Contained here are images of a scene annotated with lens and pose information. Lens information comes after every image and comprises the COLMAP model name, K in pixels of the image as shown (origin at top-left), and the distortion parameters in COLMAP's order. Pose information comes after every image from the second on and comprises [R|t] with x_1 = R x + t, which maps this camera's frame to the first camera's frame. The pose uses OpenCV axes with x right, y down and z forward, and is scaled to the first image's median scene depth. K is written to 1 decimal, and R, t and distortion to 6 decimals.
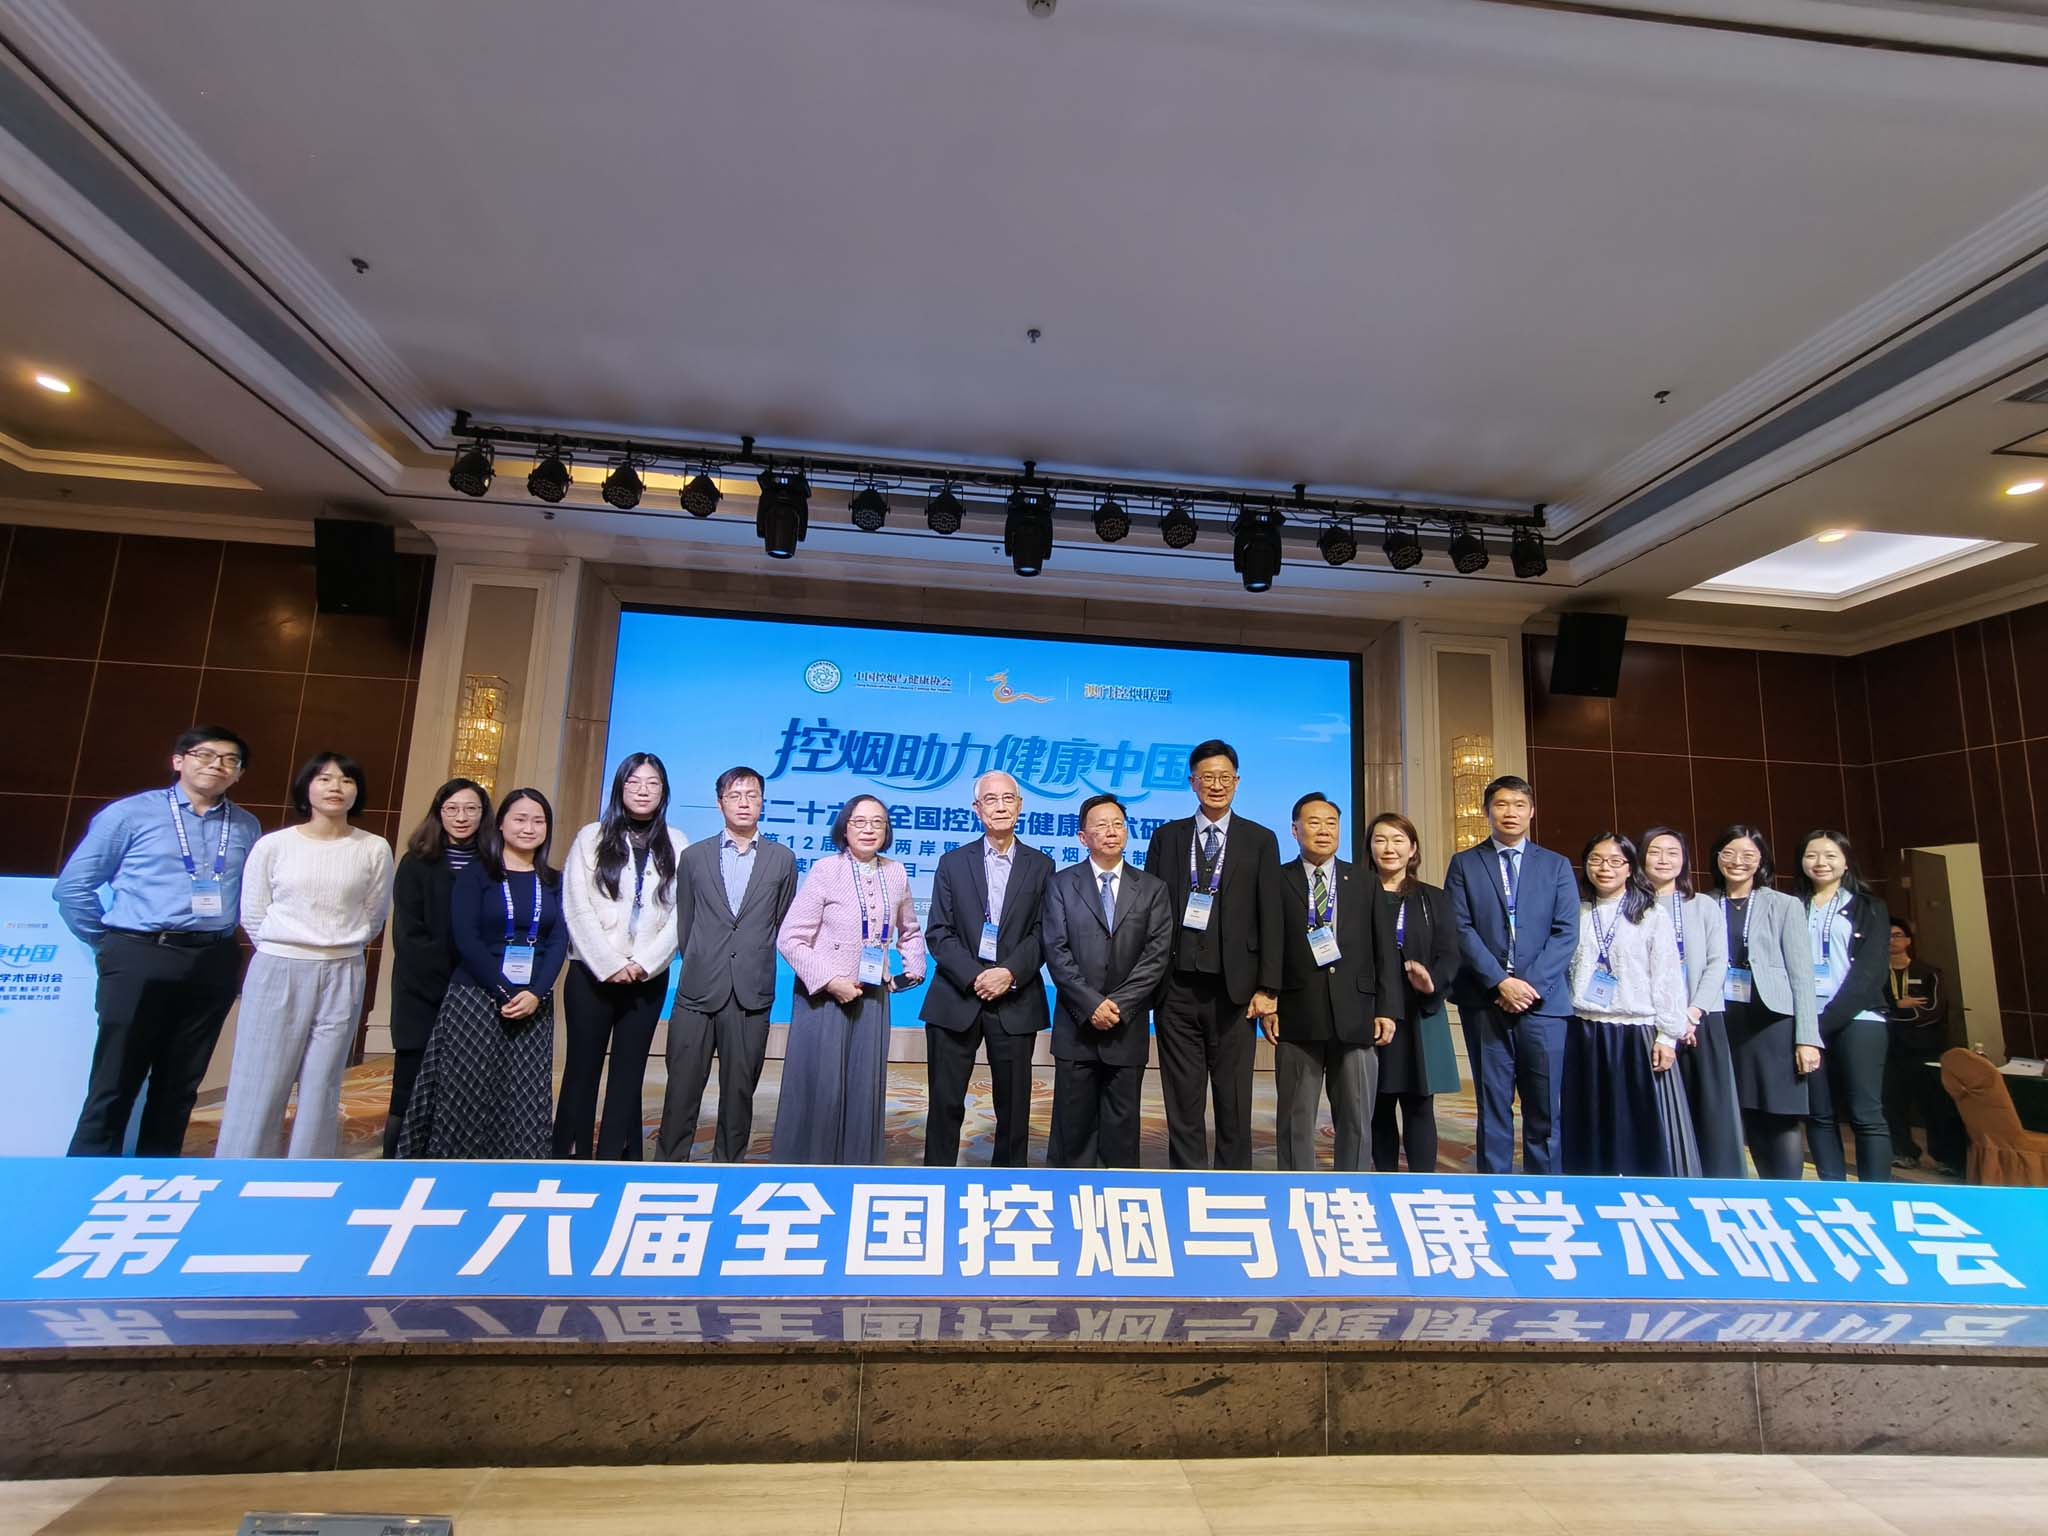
lens RADIAL K [[955.1, 0, 1031.8], [0, 955.1, 771.3], [0, 0, 1]] dist [0.003705, 0.000687]
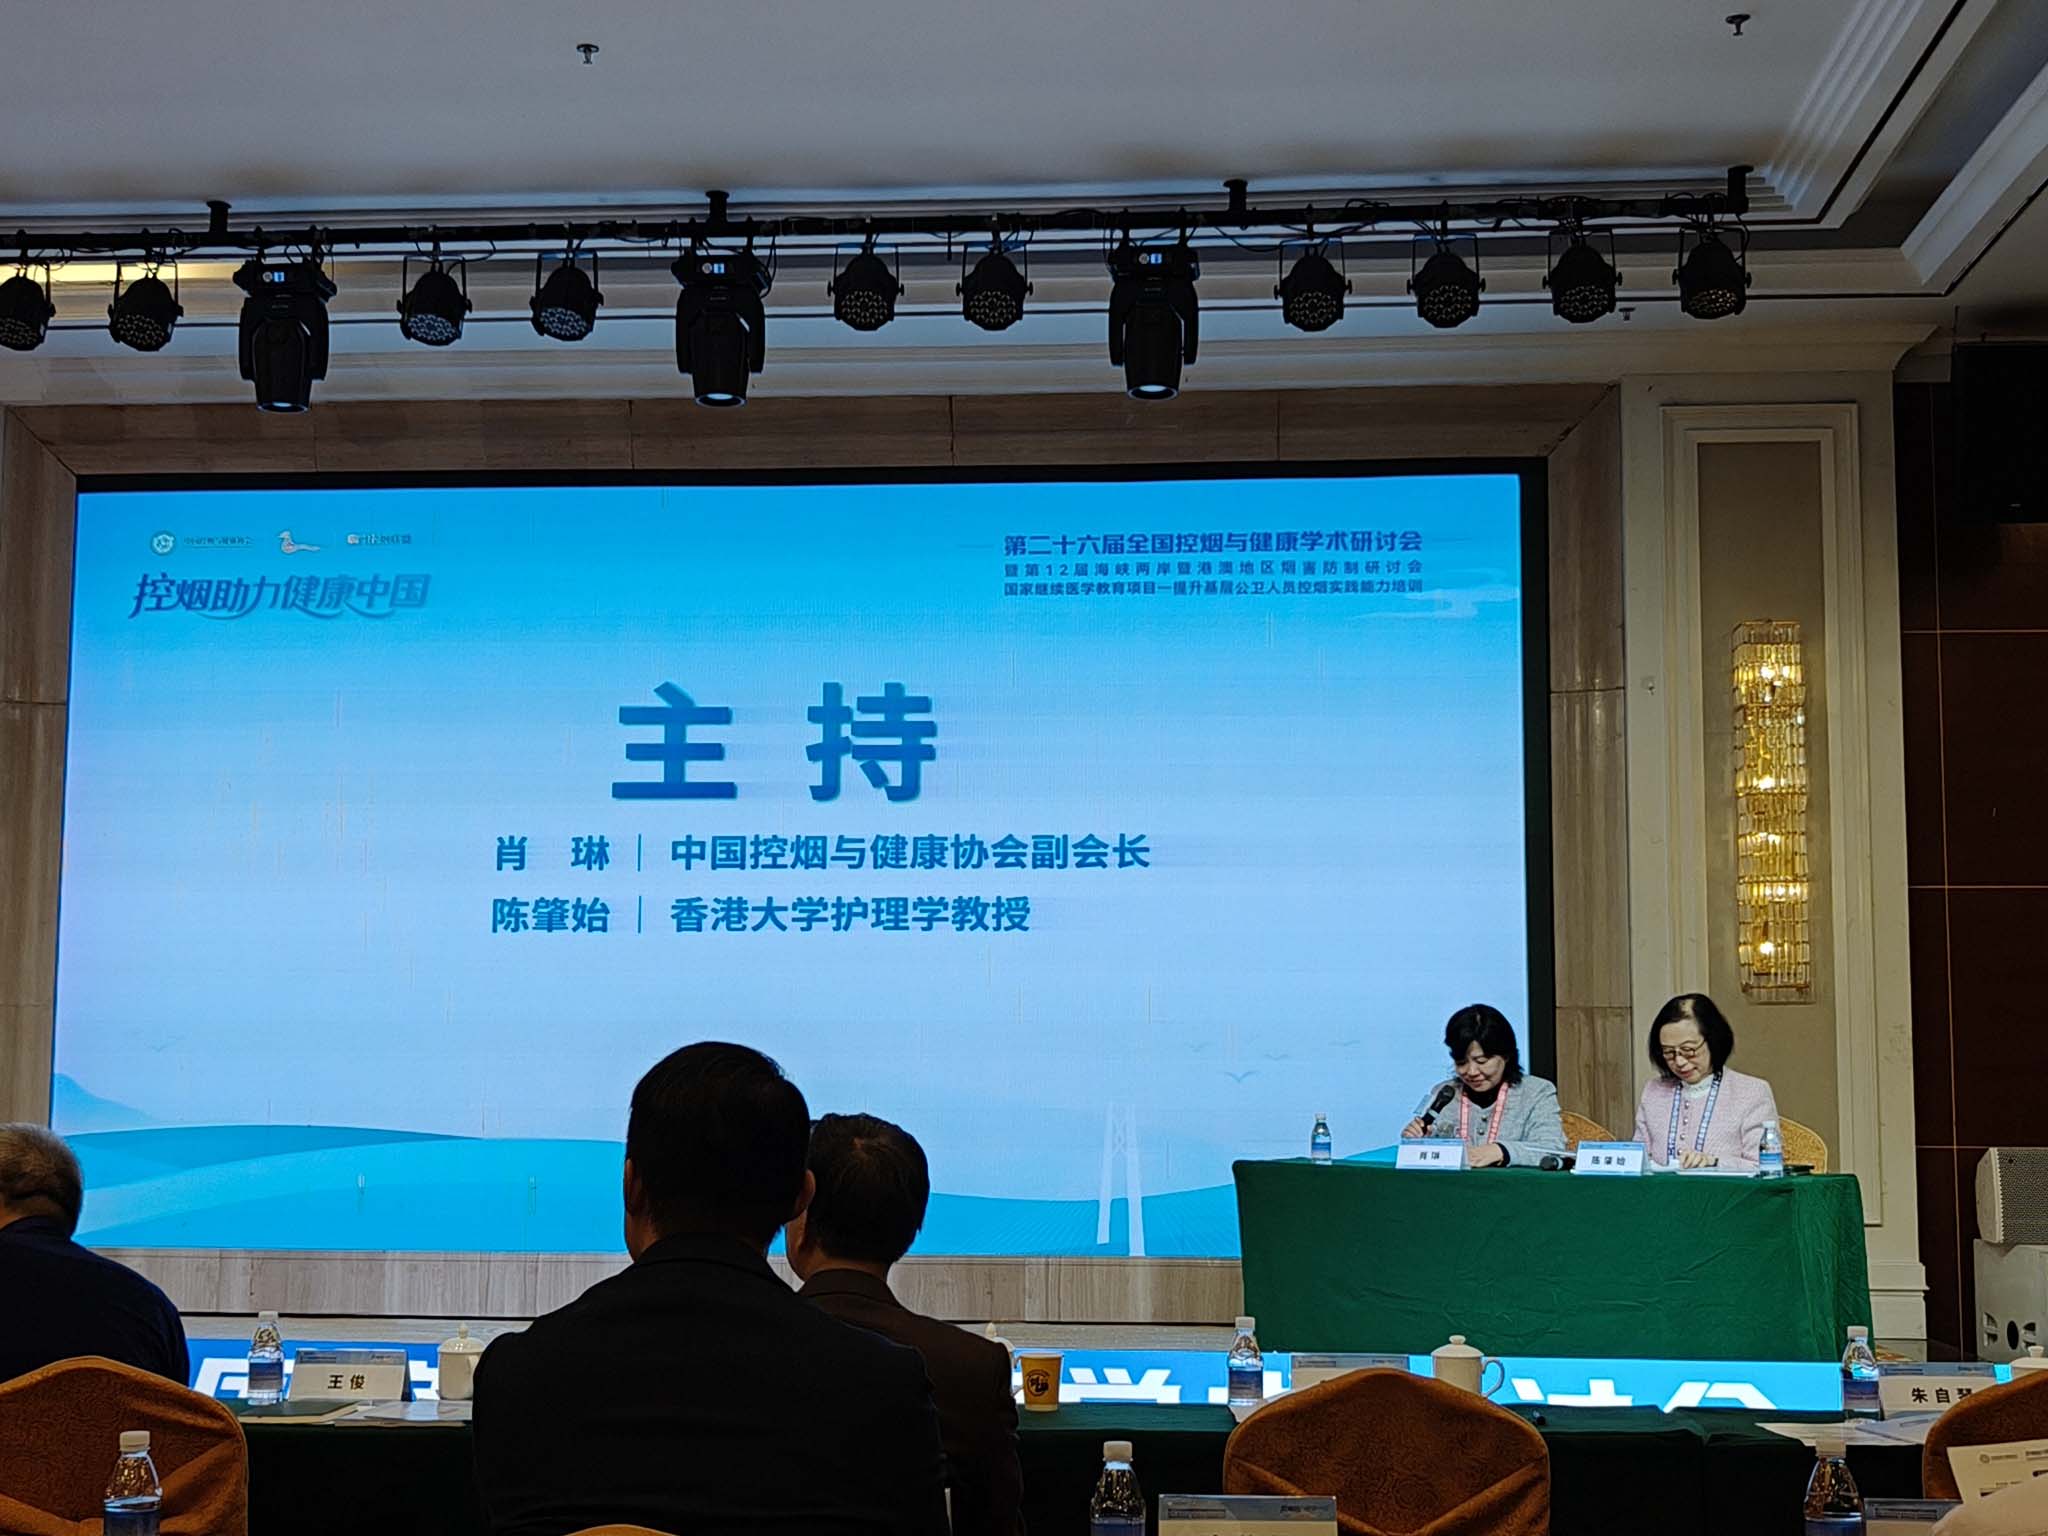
lens RADIAL K [[2758.8, 0, 1034.3], [0, 2758.8, 775.0], [0, 0, 1]] dist [0.174629, -0.863092]
pose [[0.982328, -0.053057, -0.179492, 0.870033], [0.060148, 0.997600, 0.034294, -0.076245], [0.177242, -0.044484, 0.983162, -1.037746]]
